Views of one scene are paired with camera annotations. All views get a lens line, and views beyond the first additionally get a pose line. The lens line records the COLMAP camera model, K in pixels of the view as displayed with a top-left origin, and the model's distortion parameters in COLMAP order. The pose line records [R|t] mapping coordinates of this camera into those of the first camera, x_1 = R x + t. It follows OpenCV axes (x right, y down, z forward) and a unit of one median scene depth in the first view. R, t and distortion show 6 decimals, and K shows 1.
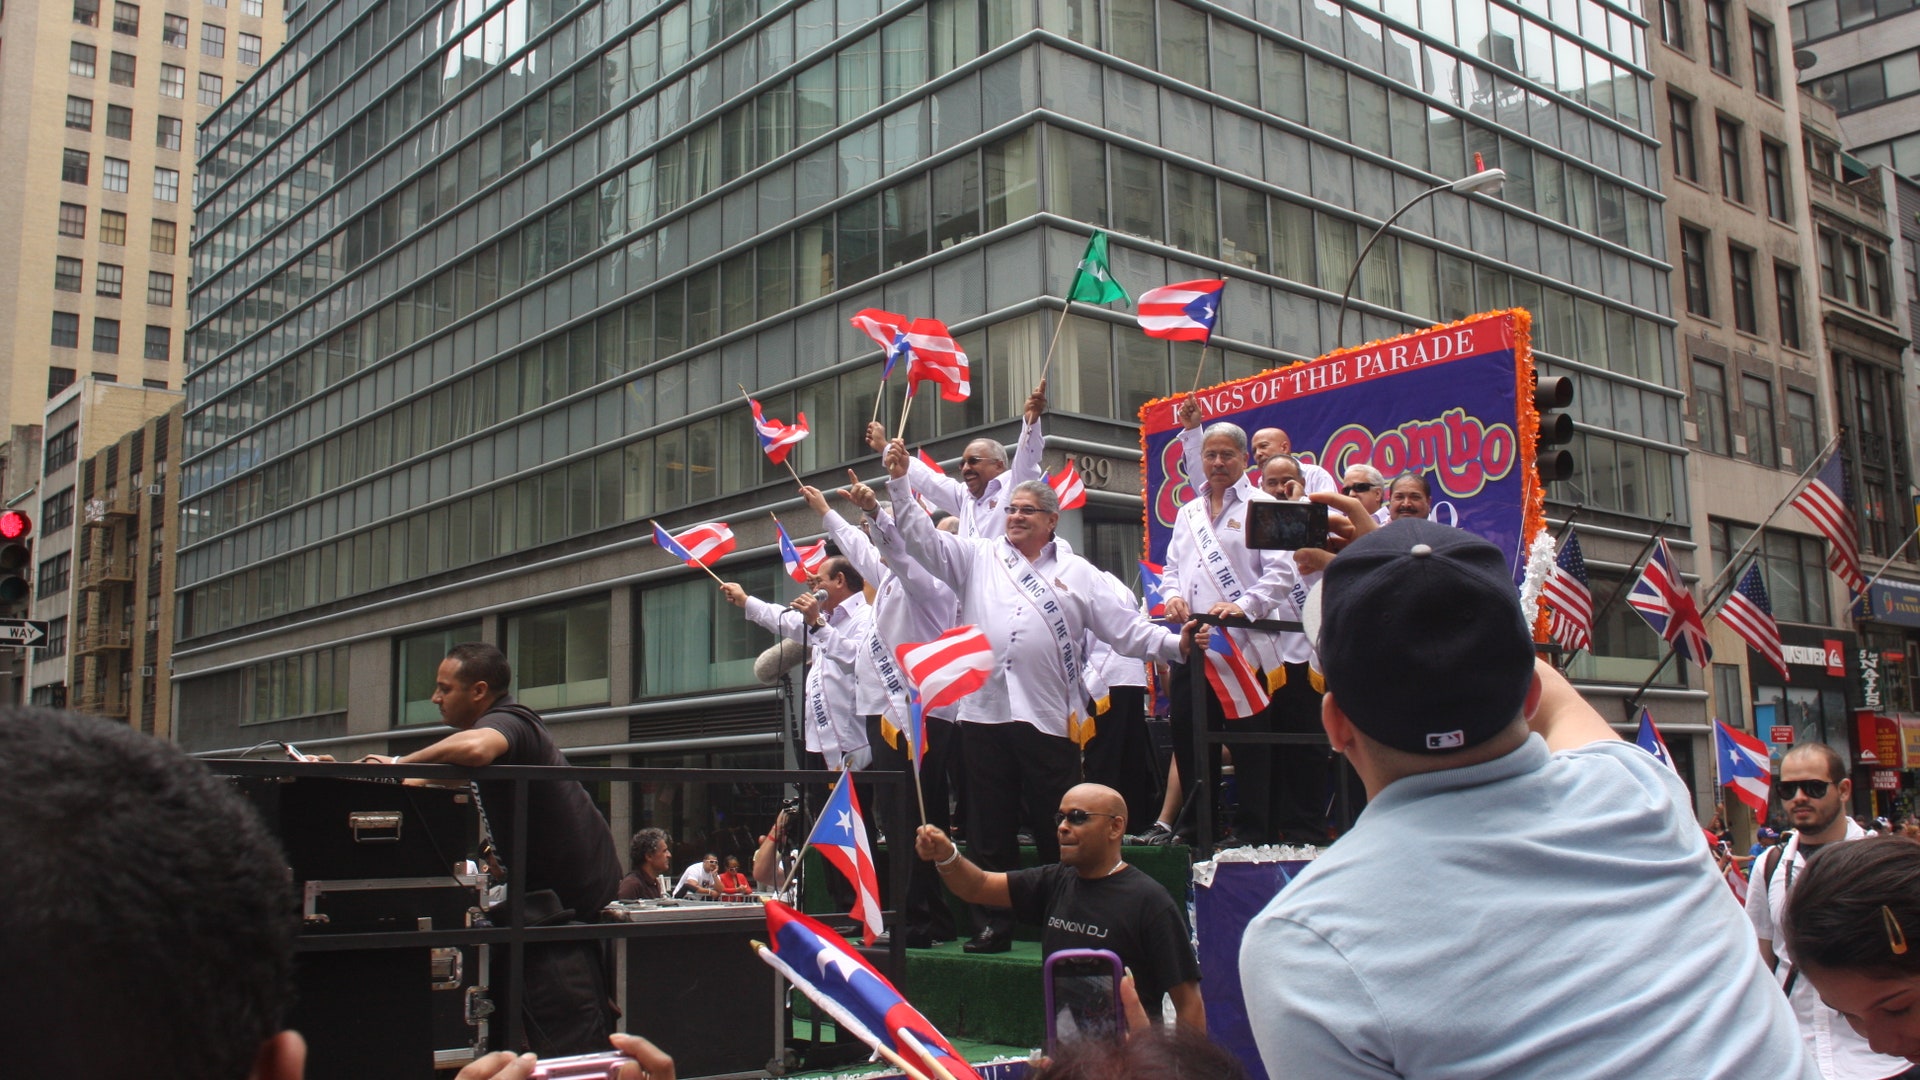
lens RADIAL K [[1780.0, 0, 958.8], [0, 1780.0, 495.7], [0, 0, 1]] dist [-0.054763, 0.000000]
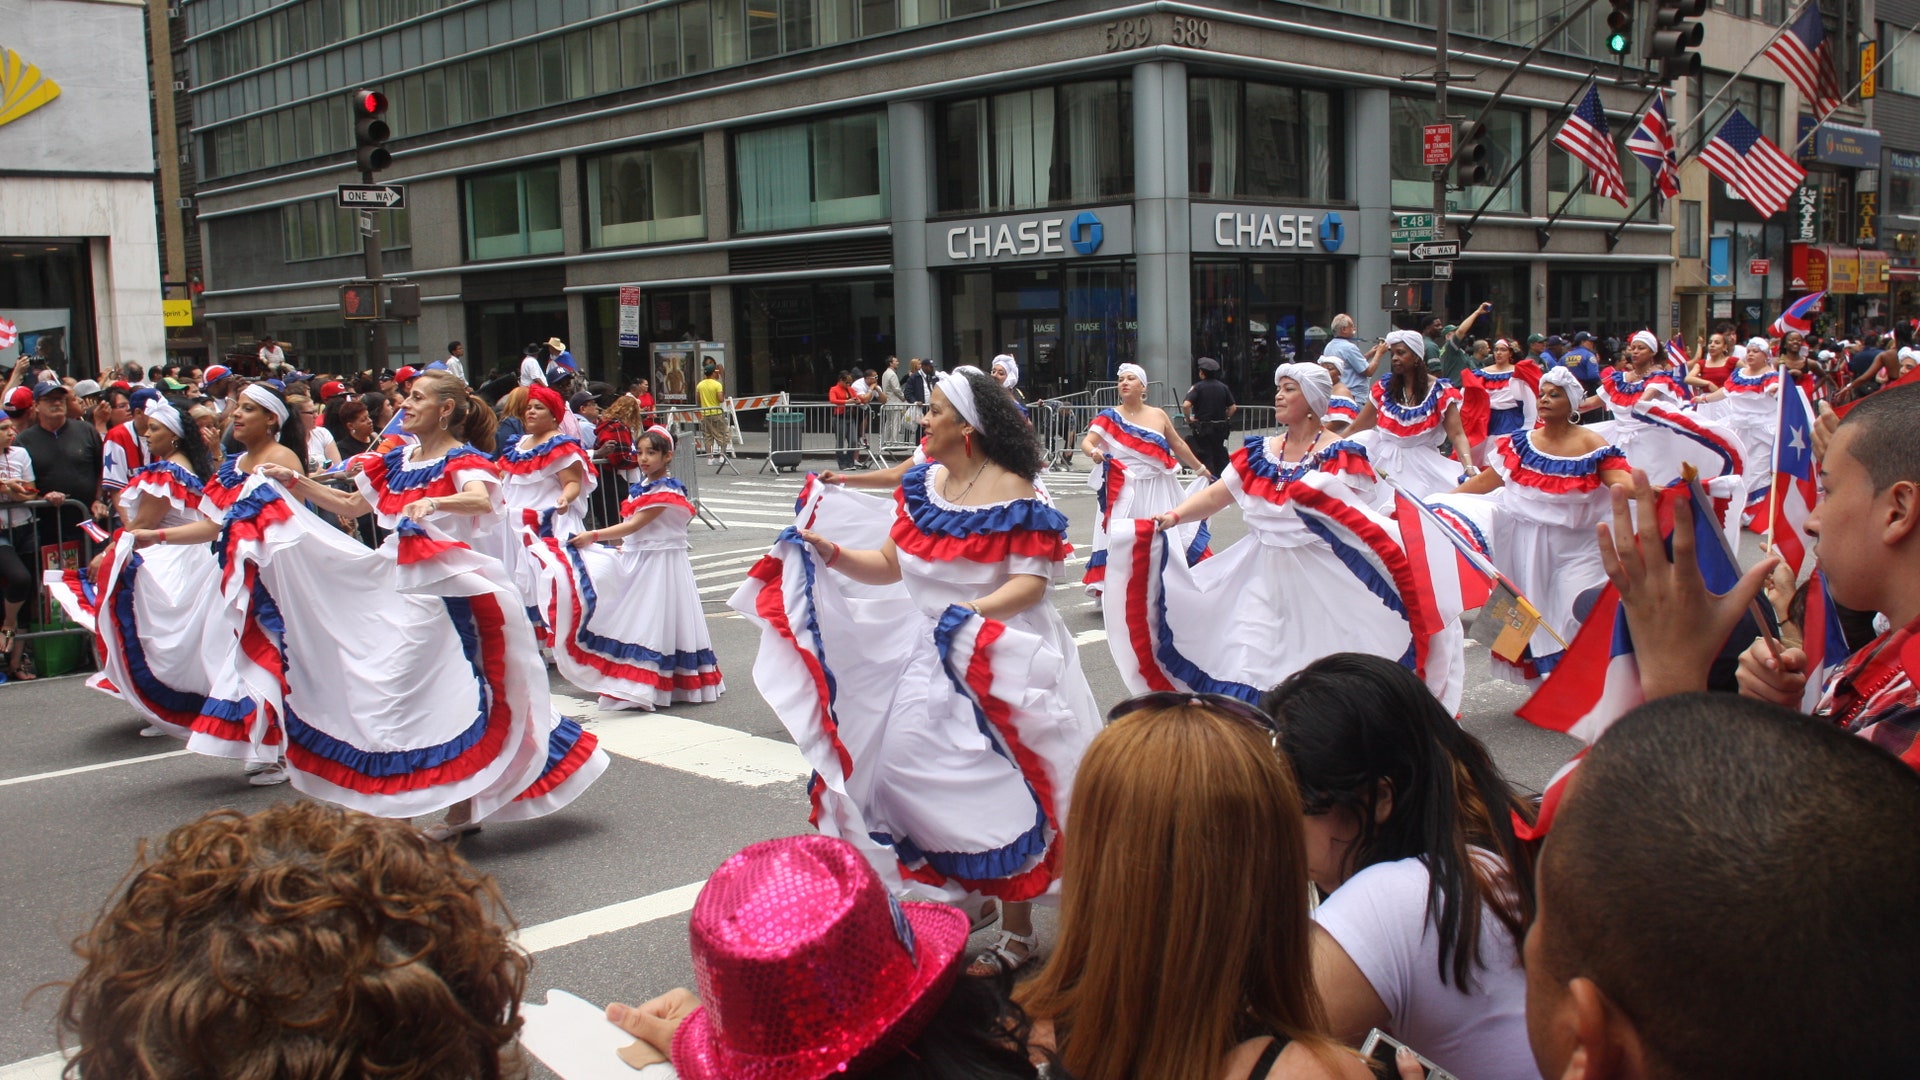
lens RADIAL K [[1780.0, 0, 952.9], [0, 1780.0, 526.7], [0, 0, 1]] dist [-0.054763, 0.000000]
pose [[0.998083, -0.015858, 0.059824, -0.106936], [-0.001646, 0.959471, 0.281802, -0.020657], [-0.061868, -0.281360, 0.957606, -0.105578]]
